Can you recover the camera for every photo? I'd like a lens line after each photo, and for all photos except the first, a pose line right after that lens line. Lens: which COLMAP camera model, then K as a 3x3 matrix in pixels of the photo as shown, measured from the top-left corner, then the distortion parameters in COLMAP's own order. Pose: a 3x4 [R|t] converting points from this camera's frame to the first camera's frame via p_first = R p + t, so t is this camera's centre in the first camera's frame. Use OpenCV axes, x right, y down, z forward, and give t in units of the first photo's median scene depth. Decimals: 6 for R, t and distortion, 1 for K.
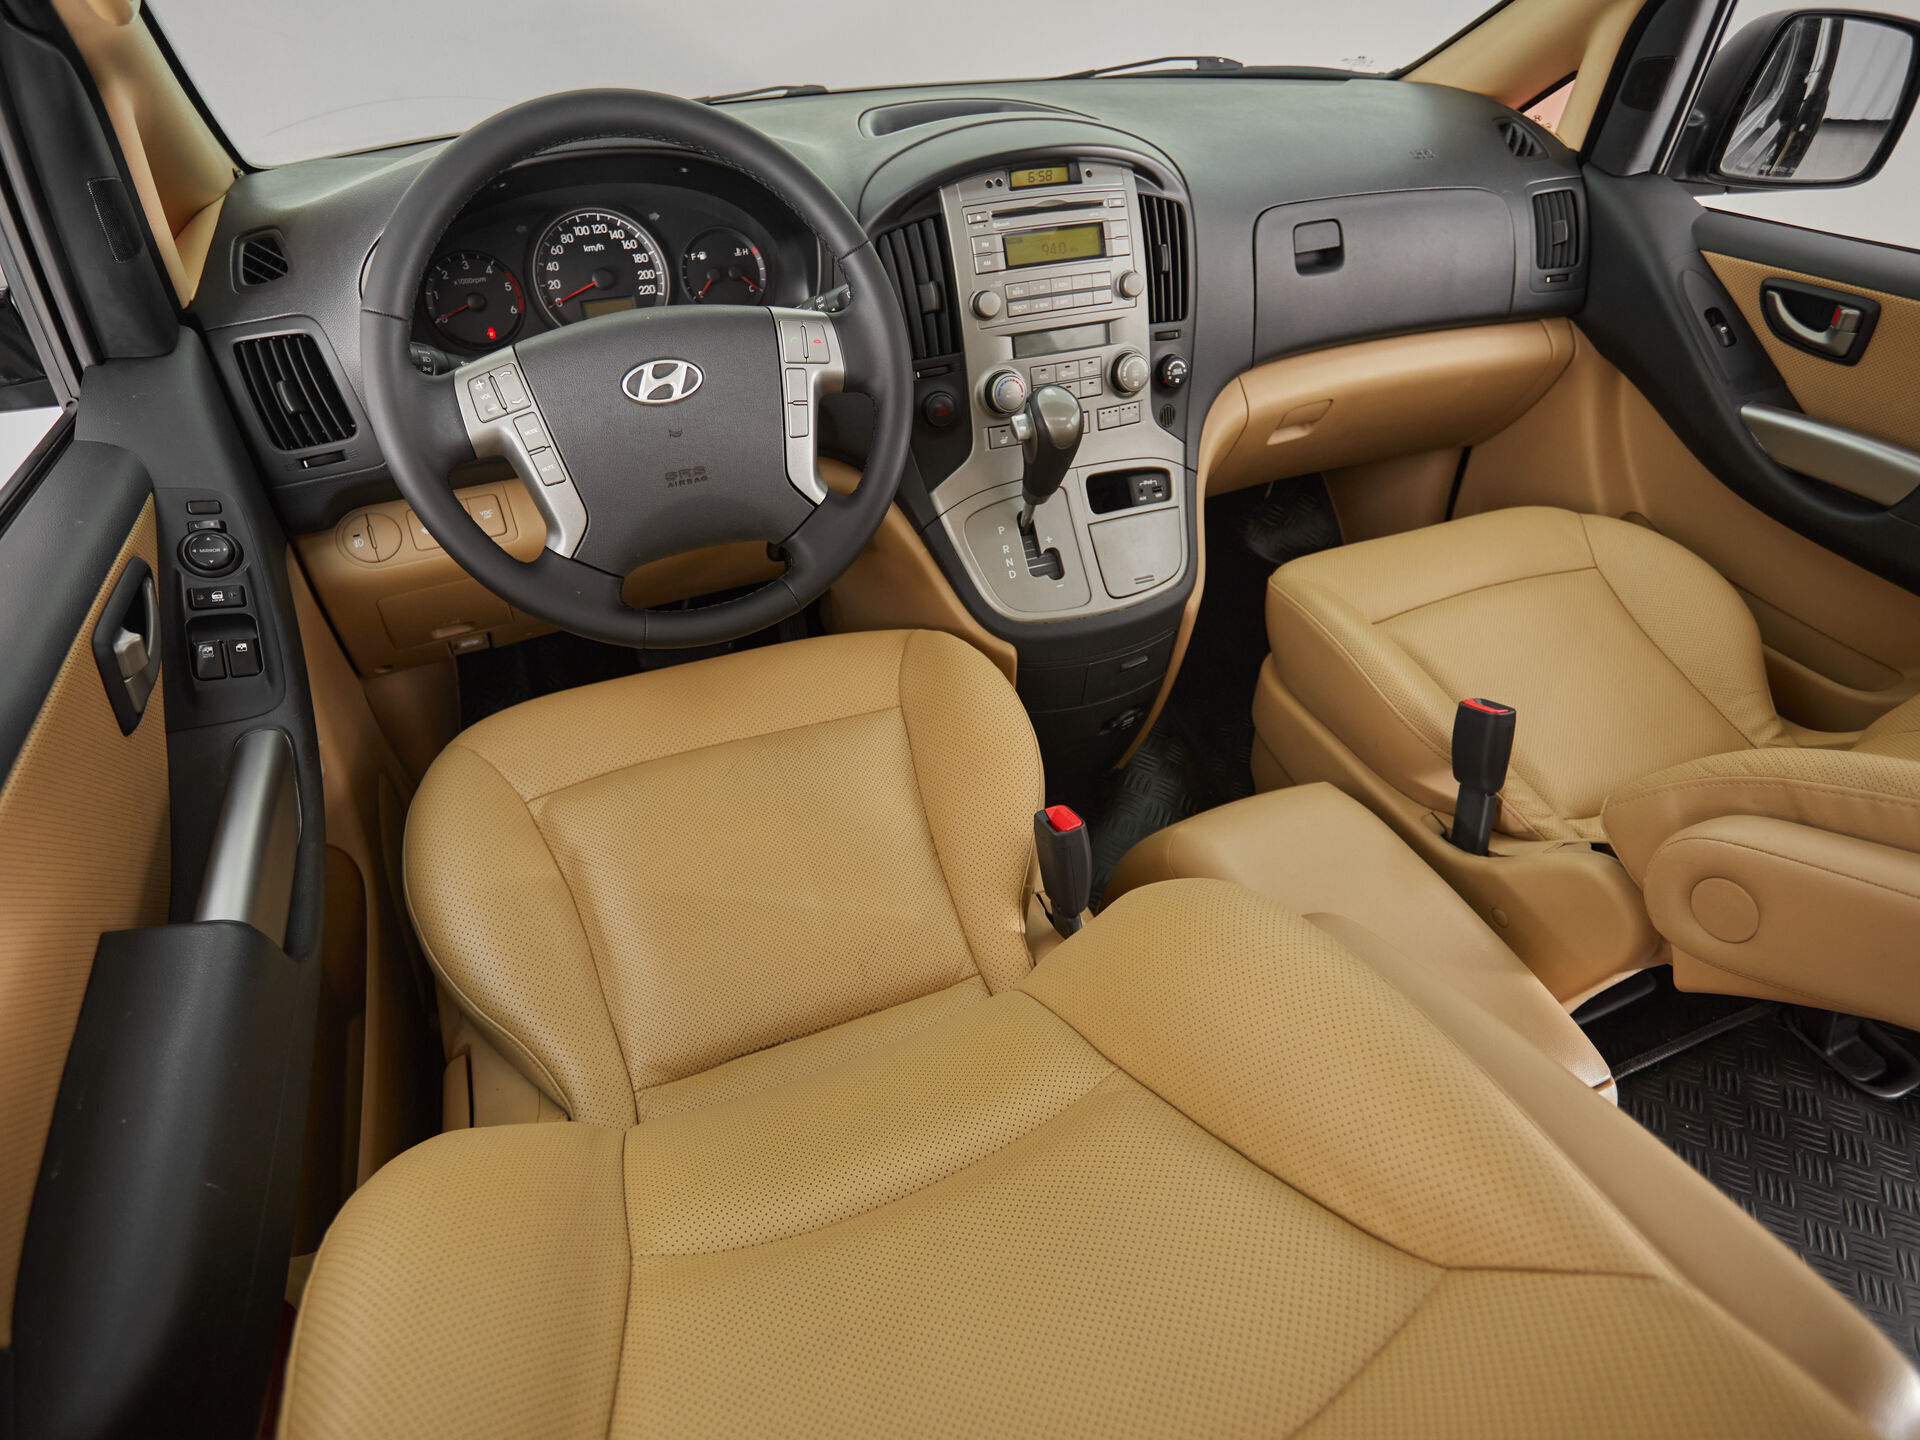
lens RADIAL K [[1031.7, 0, 950.1], [0, 1031.7, 722.0], [0, 0, 1]] dist [-0.003434, -0.001004]
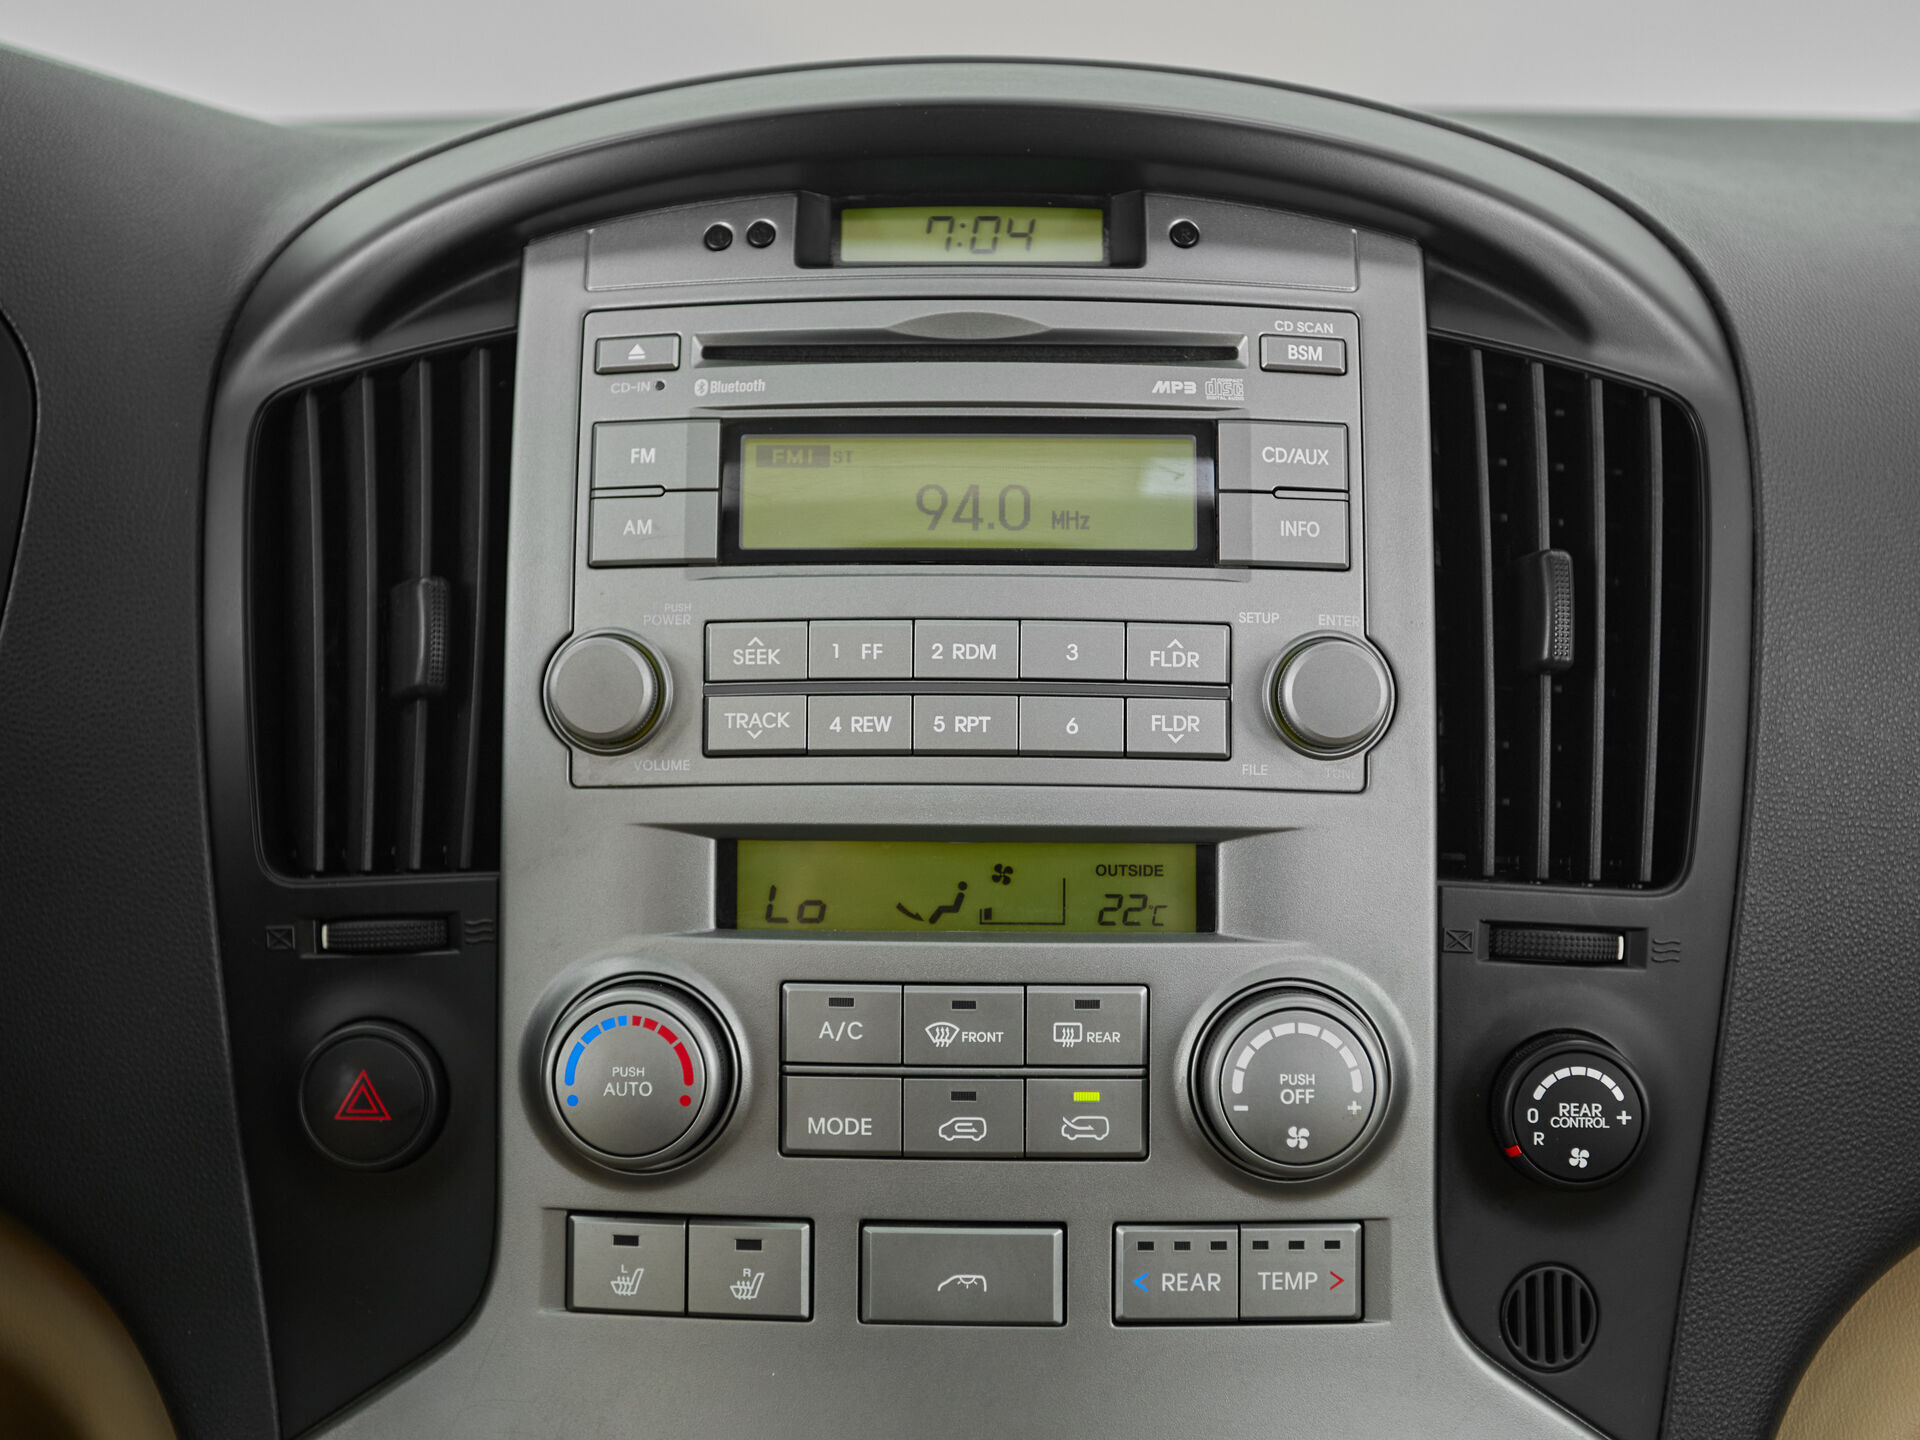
lens RADIAL K [[2455.1, 0, 930.6], [0, 2455.1, 716.4], [0, 0, 1]] dist [0.014425, 0.041467]
pose [[0.912301, 0.107753, -0.395091, 0.304138], [-0.259848, 0.897986, -0.355106, -0.216634], [0.316523, 0.426627, 0.847232, 0.543007]]
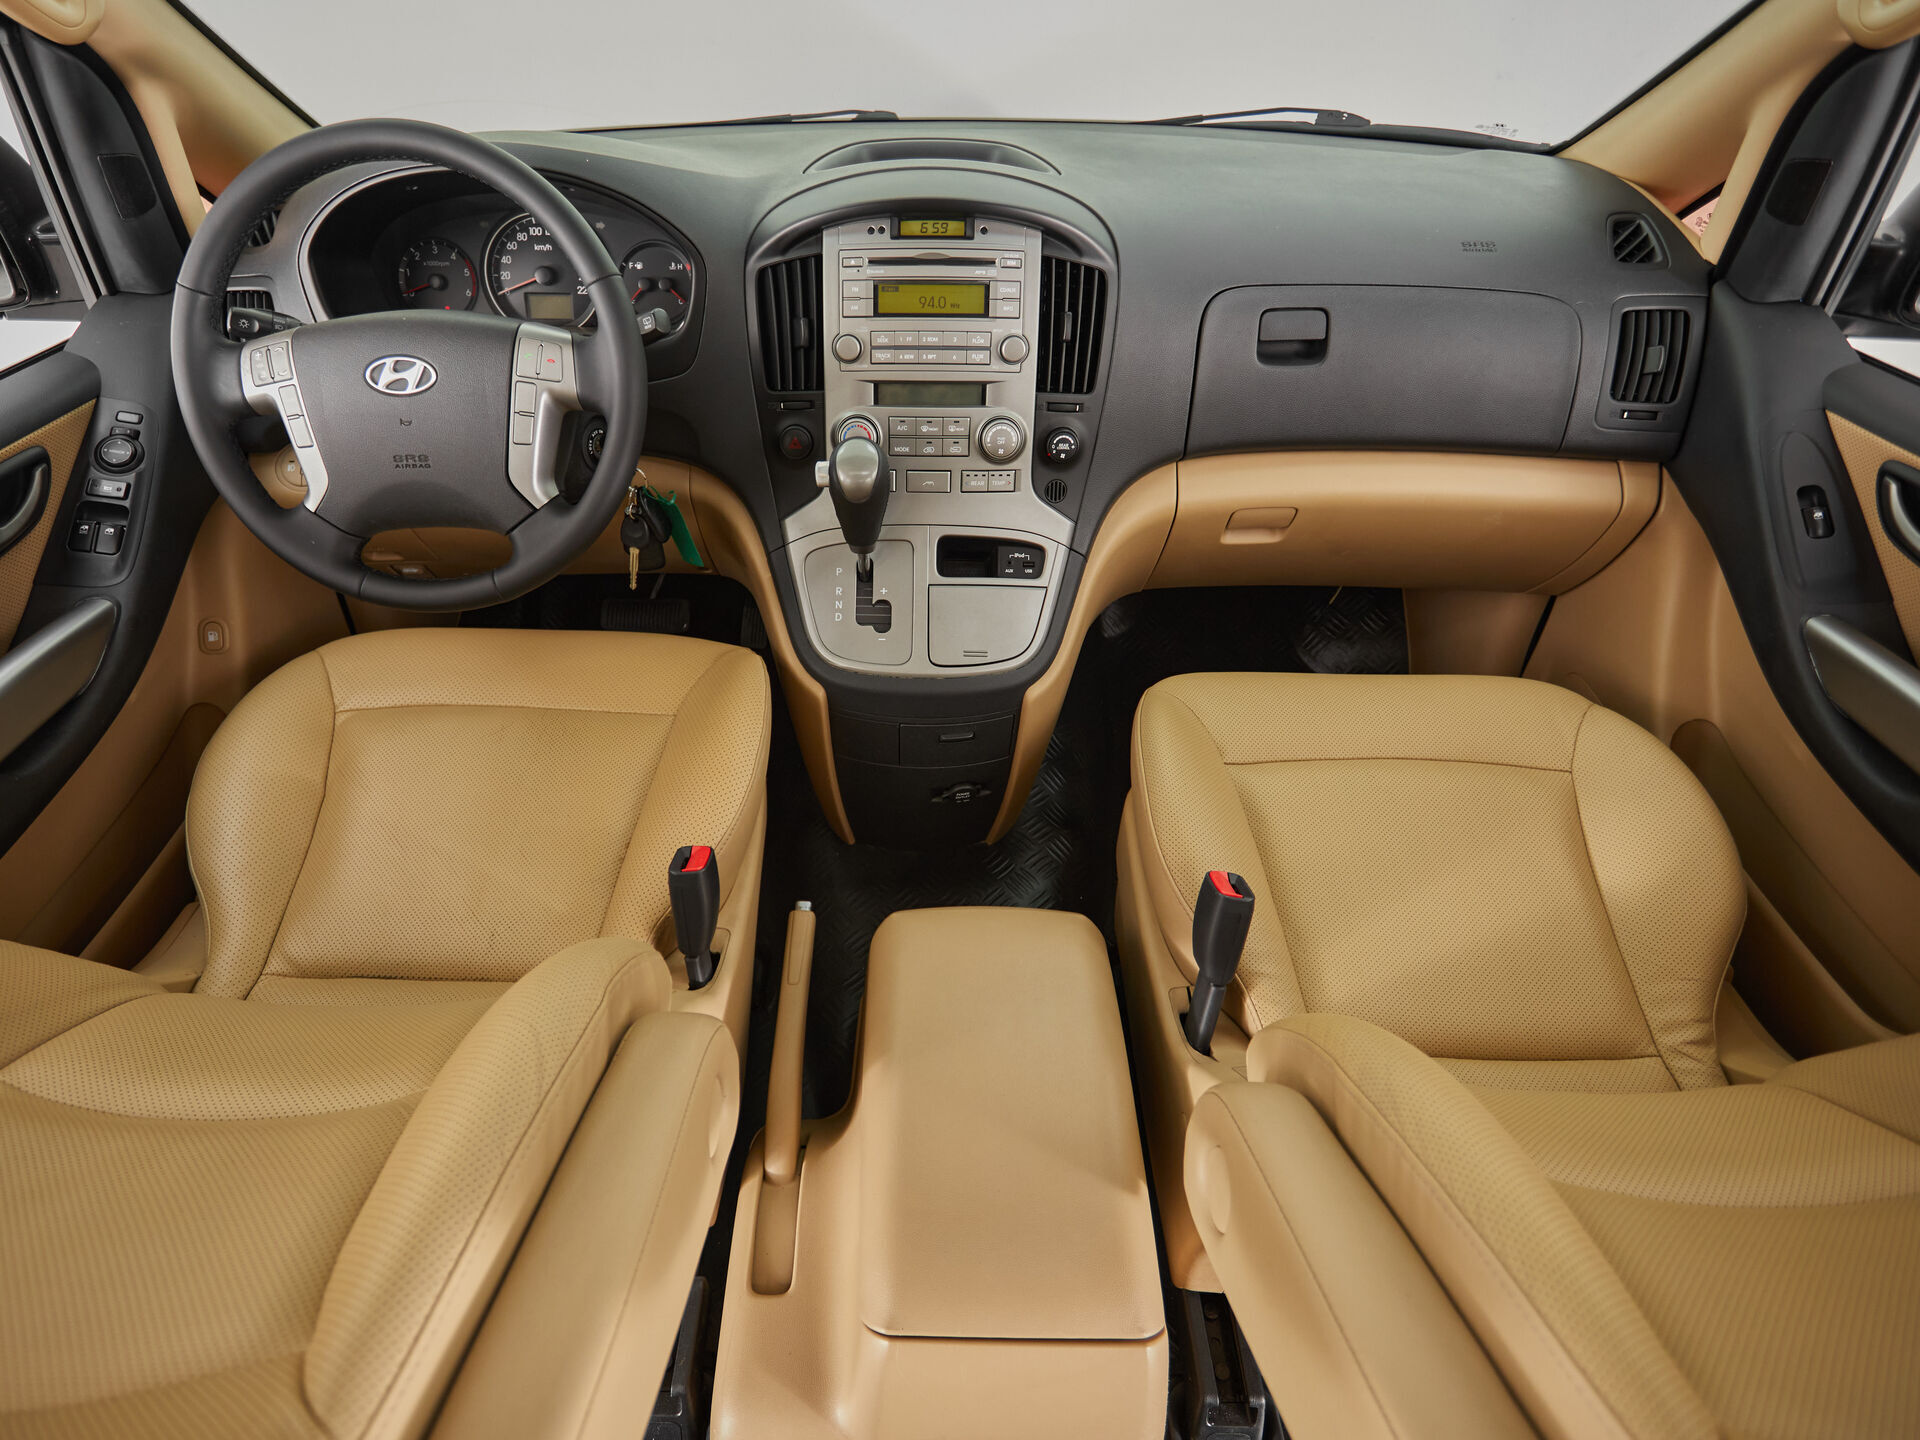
lens RADIAL K [[1053.1, 0, 898.5], [0, 1053.1, 713.8], [0, 0, 1]] dist [-0.000508, -0.001867]
pose [[0.917396, 0.250431, -0.309303, 0.465406], [-0.254918, 0.966599, 0.026528, -0.098199], [0.305615, 0.054511, 0.950593, 0.062742]]
